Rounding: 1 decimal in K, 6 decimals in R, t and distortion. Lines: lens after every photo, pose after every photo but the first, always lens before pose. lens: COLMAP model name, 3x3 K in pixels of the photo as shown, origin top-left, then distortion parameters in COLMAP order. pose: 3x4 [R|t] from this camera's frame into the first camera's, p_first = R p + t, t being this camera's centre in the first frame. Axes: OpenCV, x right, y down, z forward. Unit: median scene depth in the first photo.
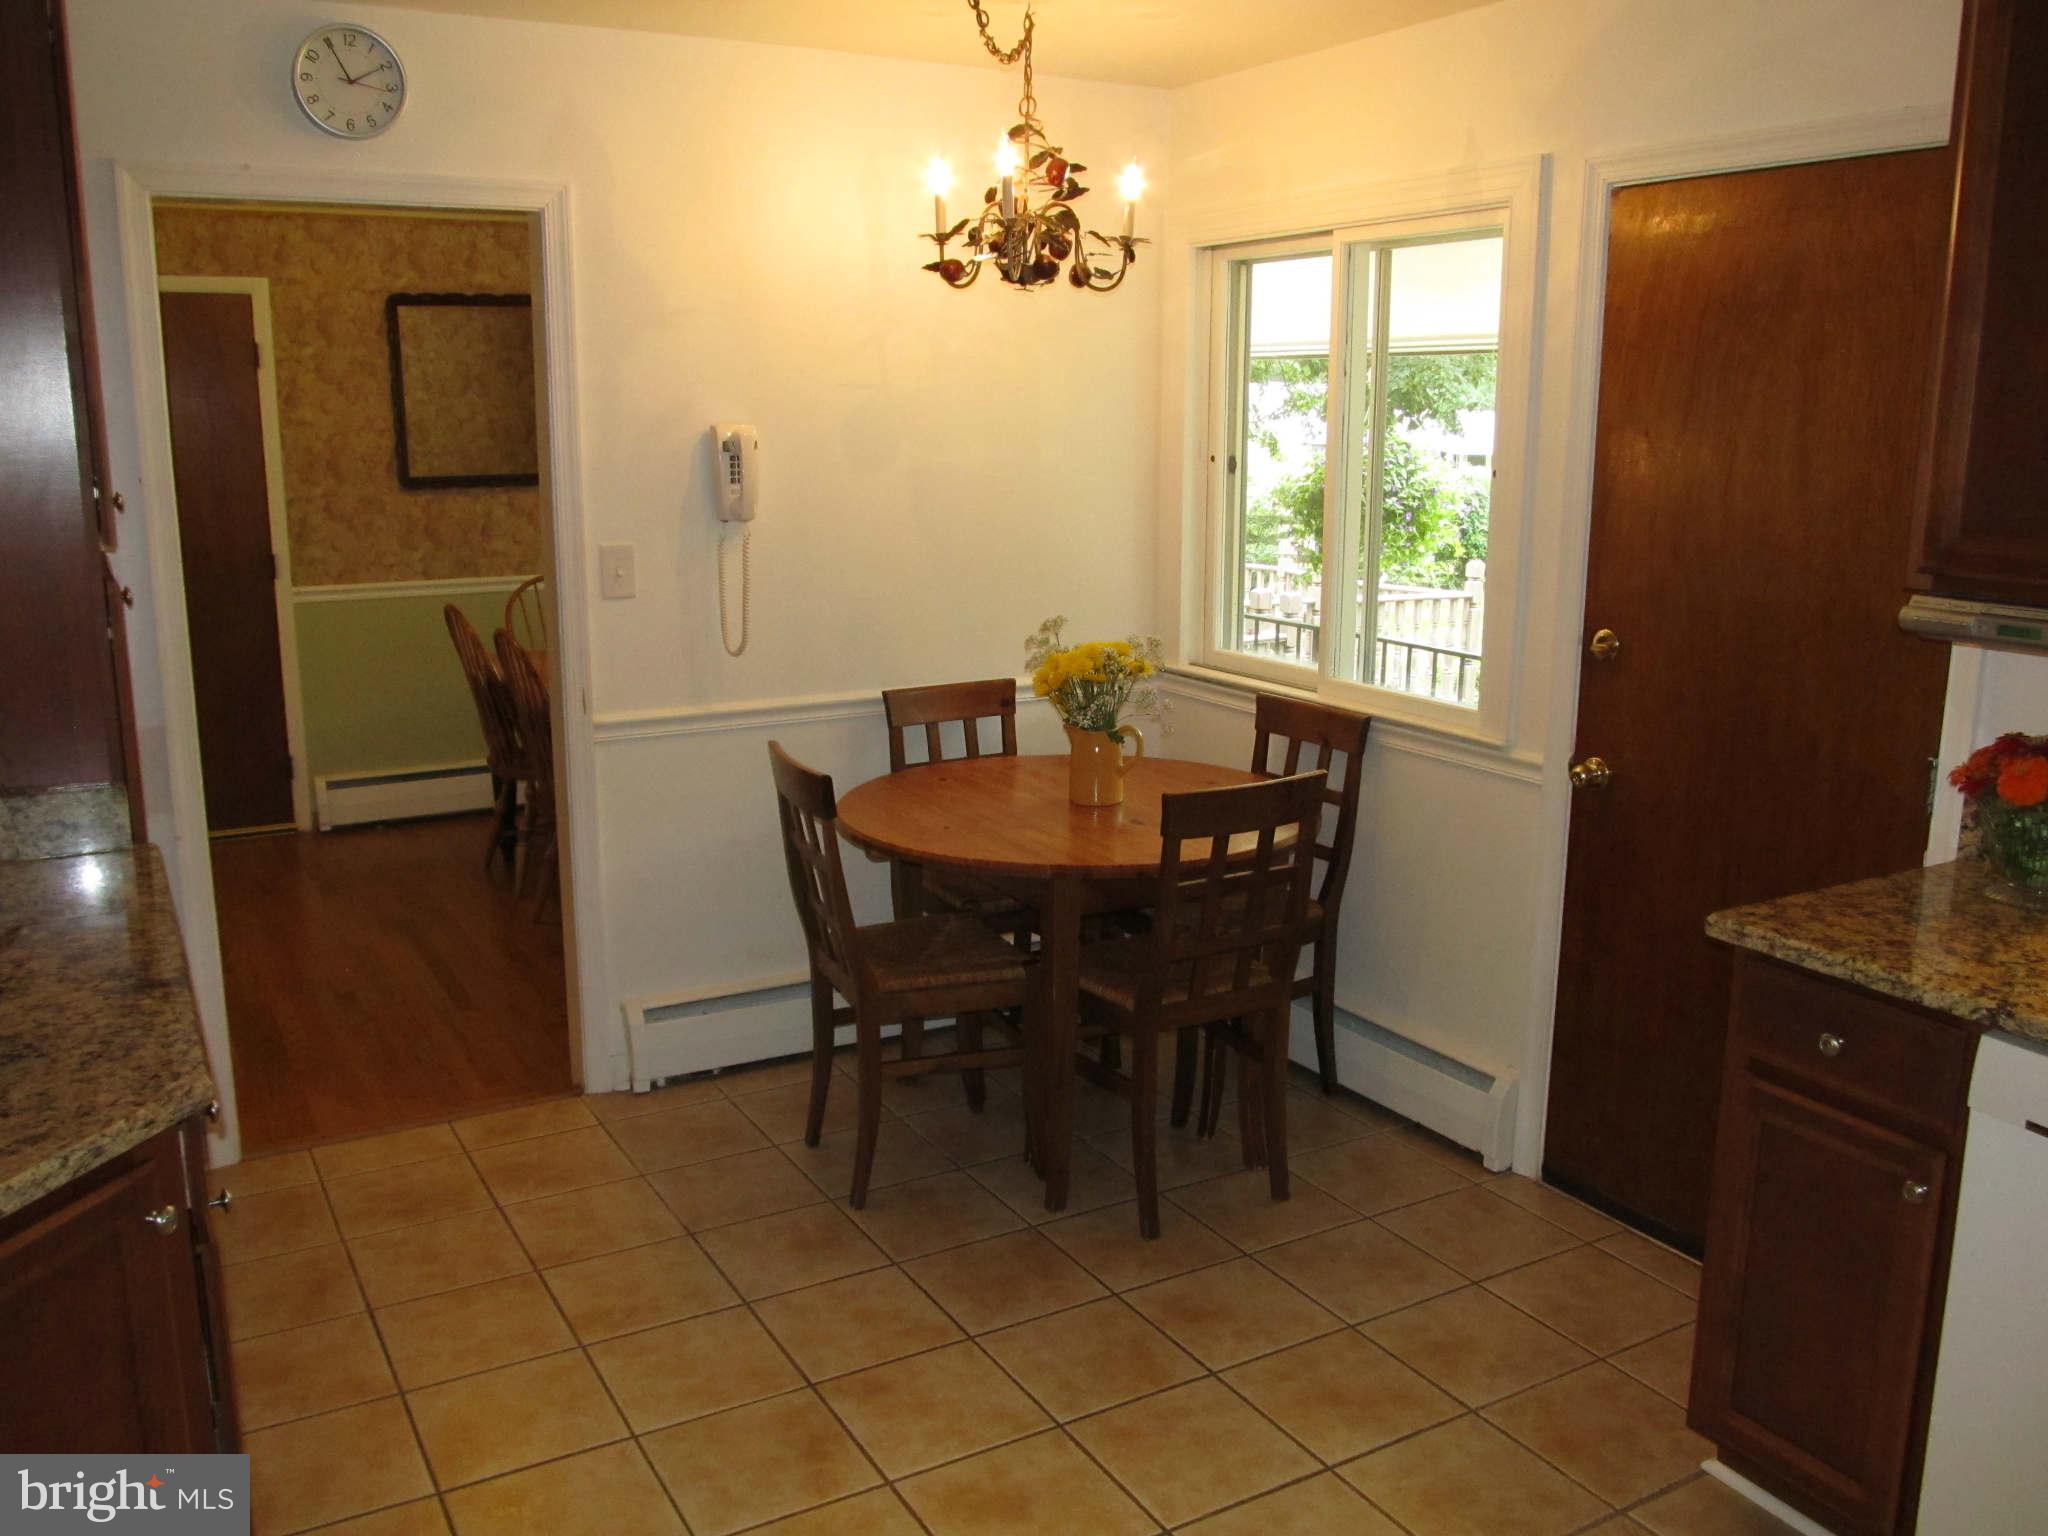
lens RADIAL K [[1702.7, 0, 1024.2], [0, 1702.7, 761.9], [0, 0, 1]] dist [-0.064184, 0.041122]
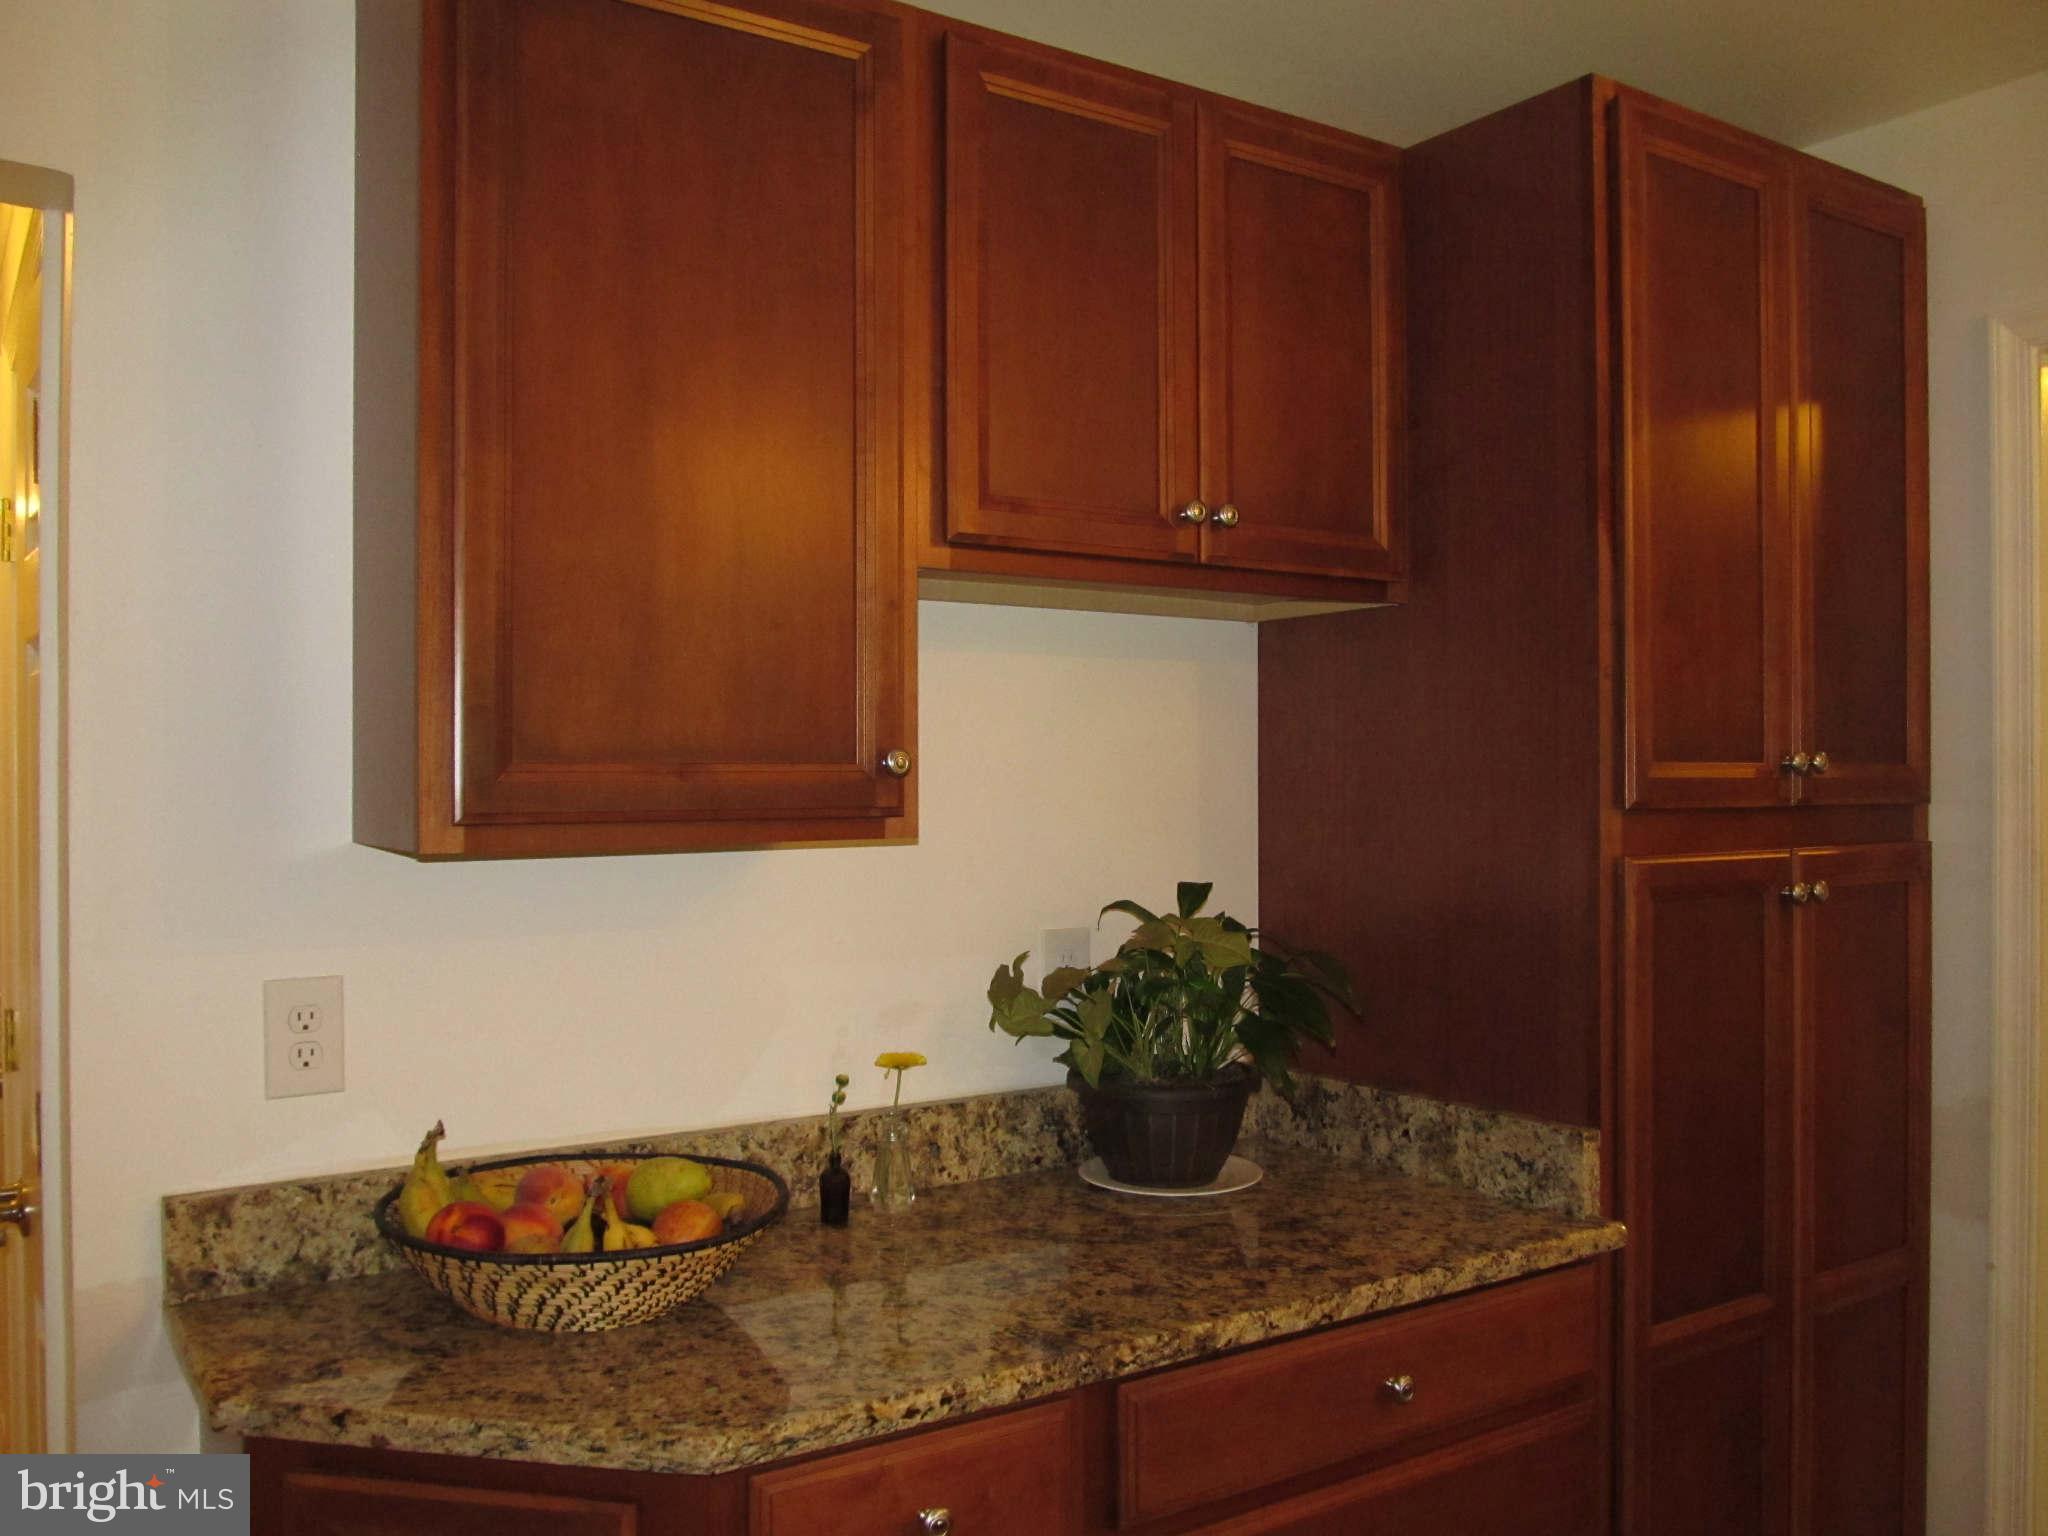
lens RADIAL K [[1702.7, 0, 1024.2], [0, 1702.7, 761.9], [0, 0, 1]] dist [-0.064184, 0.041122]
pose [[0.078787, -0.005362, -0.996877, 0.127812], [-0.200766, 0.979411, -0.021136, -0.055977], [0.976466, 0.201805, 0.076088, 0.472881]]
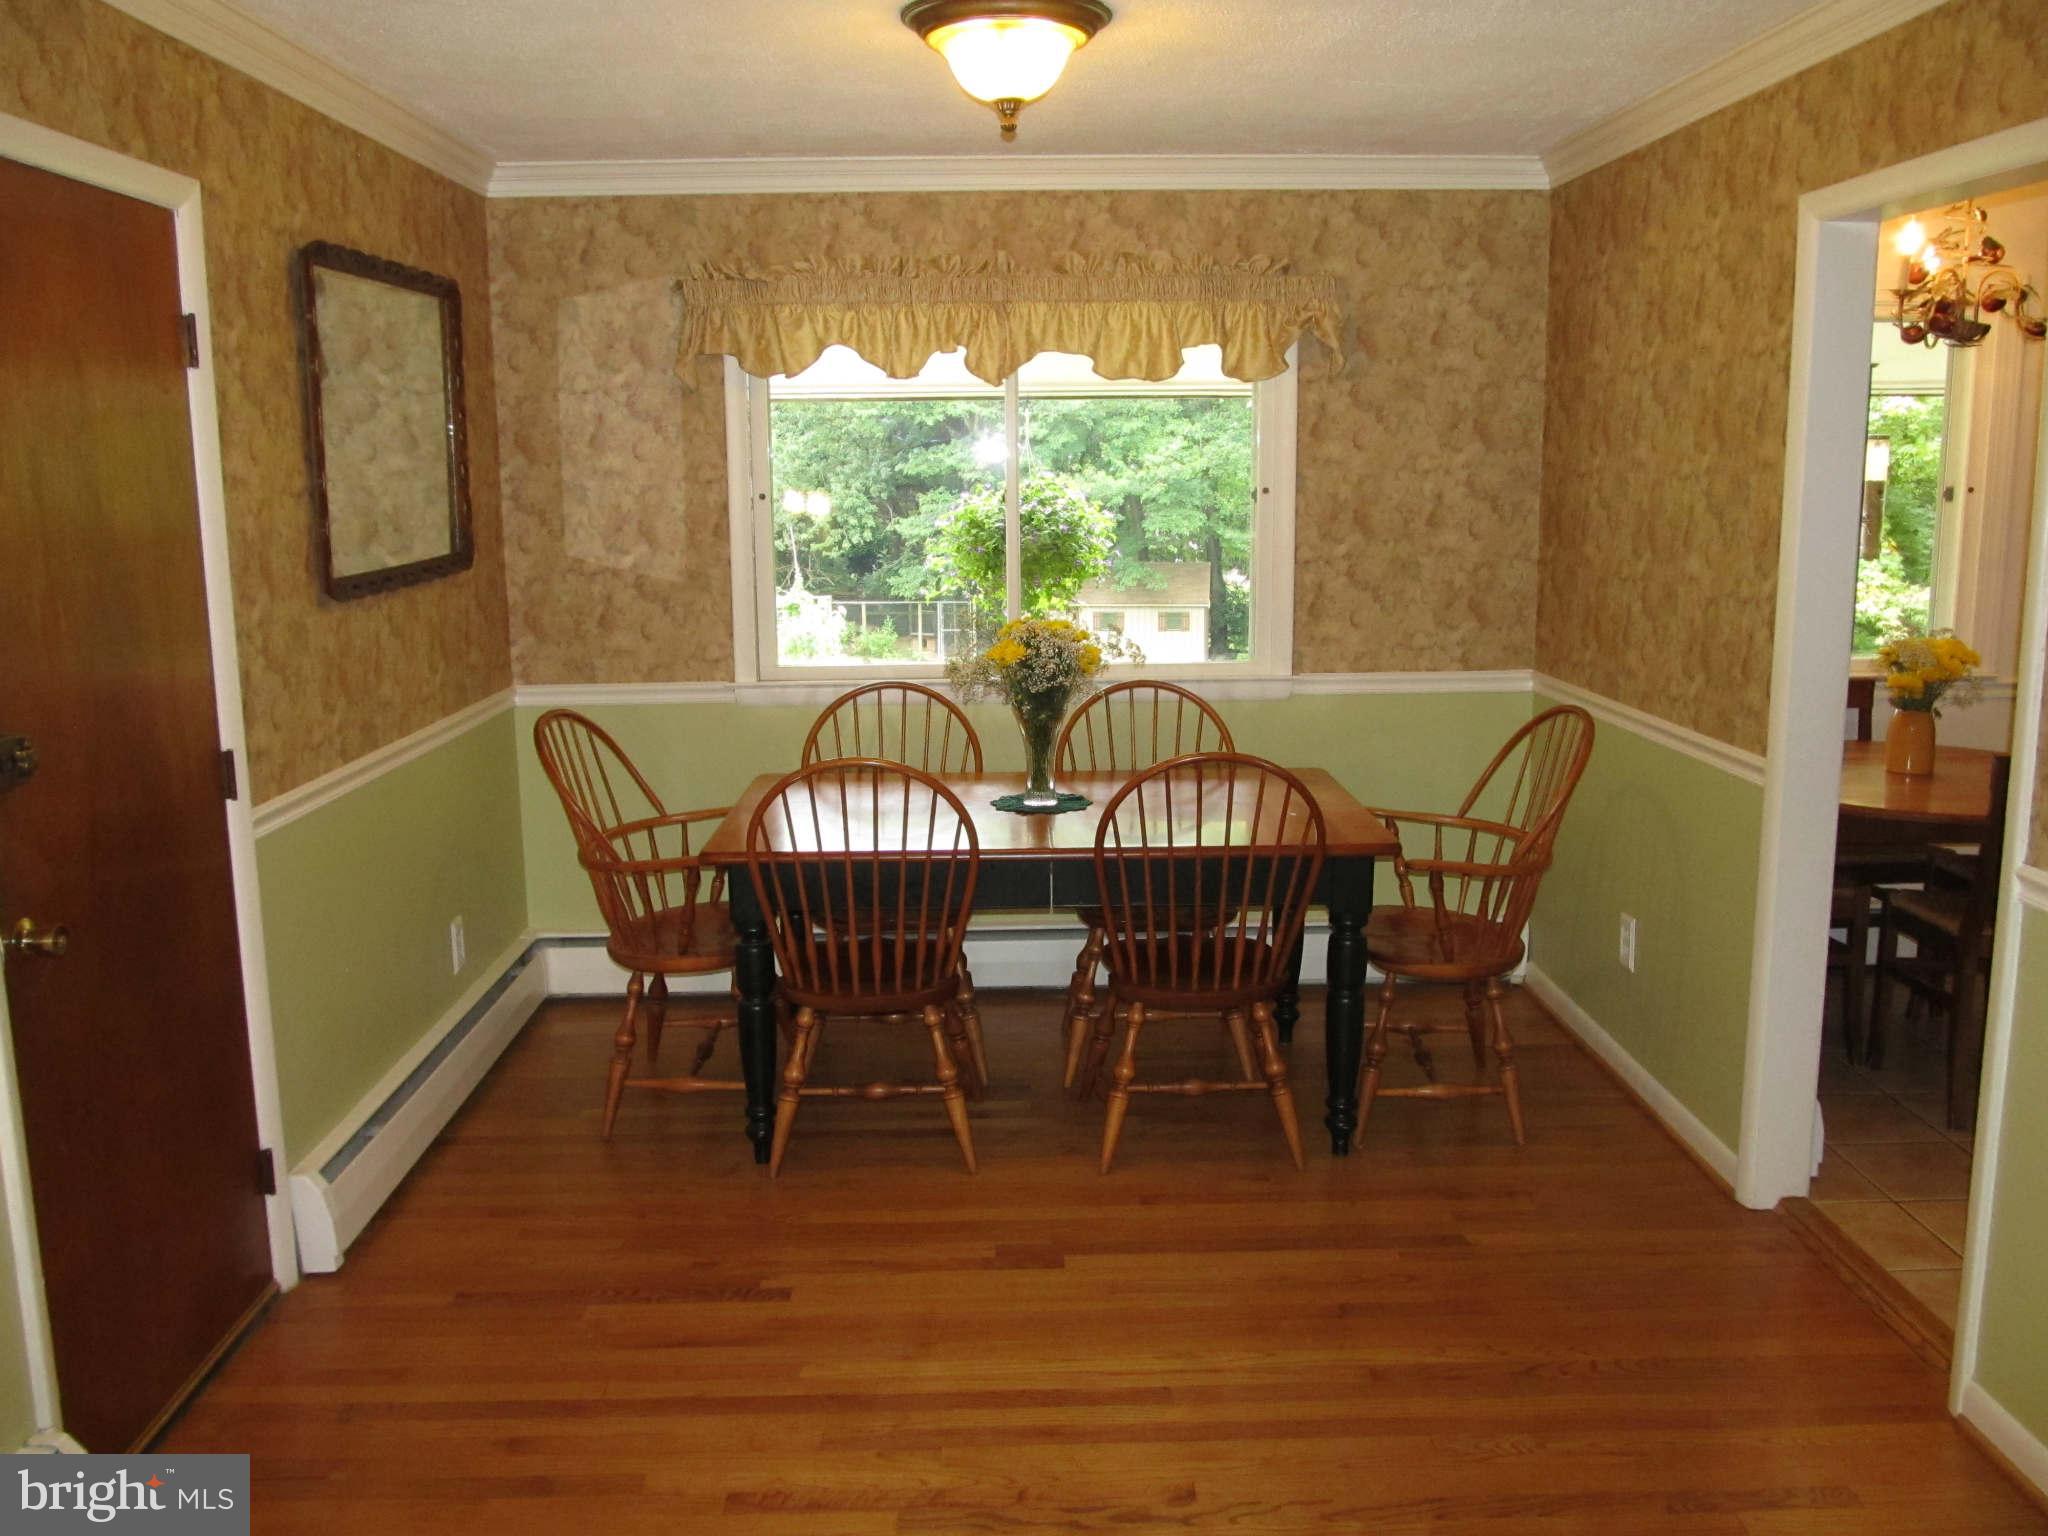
lens RADIAL K [[1702.7, 0, 1024.2], [0, 1702.7, 761.9], [0, 0, 1]] dist [-0.064184, 0.041122]
pose [[0.468672, -0.161203, 0.868539, -1.259173], [0.191159, 0.978419, 0.078446, -0.188587], [-0.862441, 0.129264, 0.489373, 0.932156]]
